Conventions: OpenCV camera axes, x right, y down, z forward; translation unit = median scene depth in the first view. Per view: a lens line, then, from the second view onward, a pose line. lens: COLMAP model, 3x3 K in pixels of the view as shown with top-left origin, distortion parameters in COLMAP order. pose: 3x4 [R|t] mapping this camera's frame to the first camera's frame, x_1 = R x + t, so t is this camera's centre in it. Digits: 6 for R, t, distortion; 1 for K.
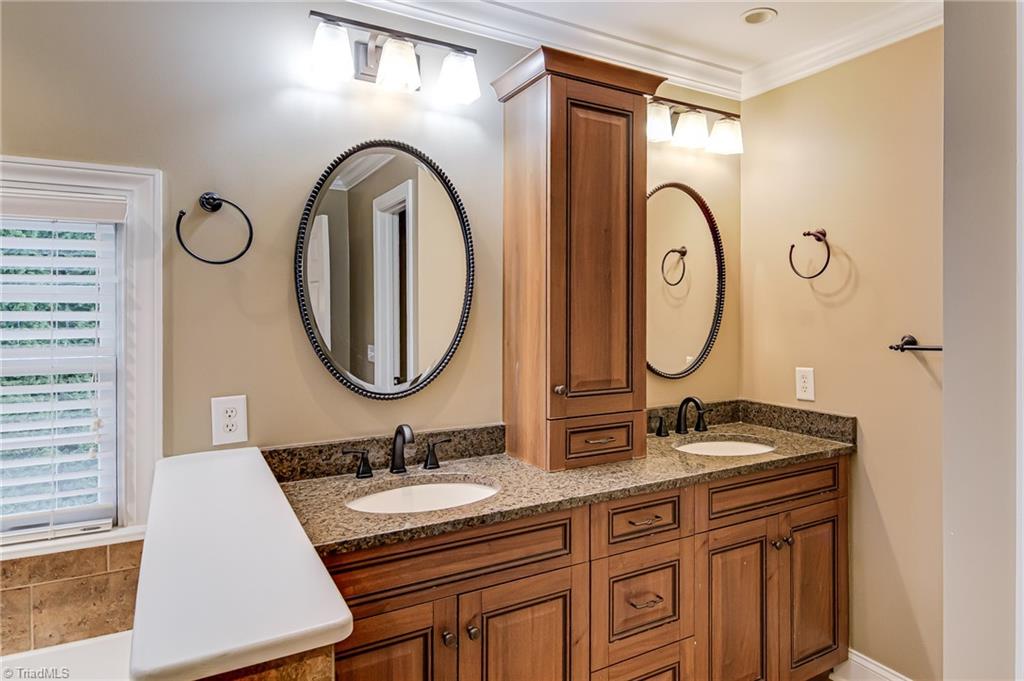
lens RADIAL K [[552.0, 0, 482.6], [0, 552.0, 311.9], [0, 0, 1]] dist [0.024283, -0.016382]
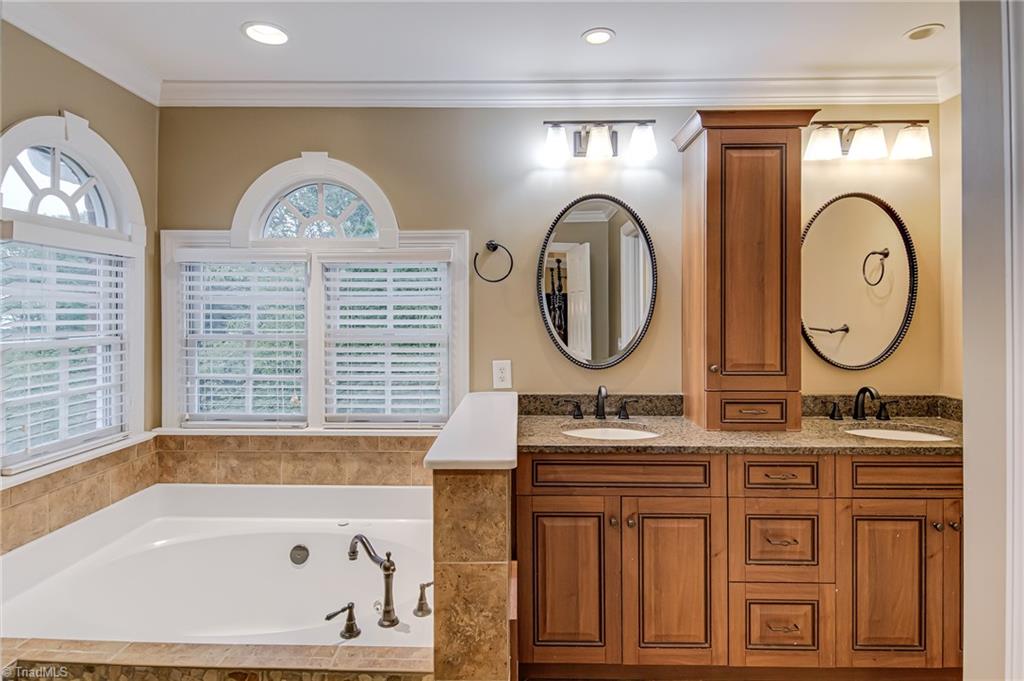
lens RADIAL K [[552.0, 0, 511.8], [0, 552.0, 329.7], [0, 0, 1]] dist [0.024283, -0.016382]
pose [[0.835650, 0.013132, -0.549106, 0.454655], [-0.004377, 0.999842, 0.017251, 0.027922], [0.549245, -0.012013, 0.835575, -0.357990]]
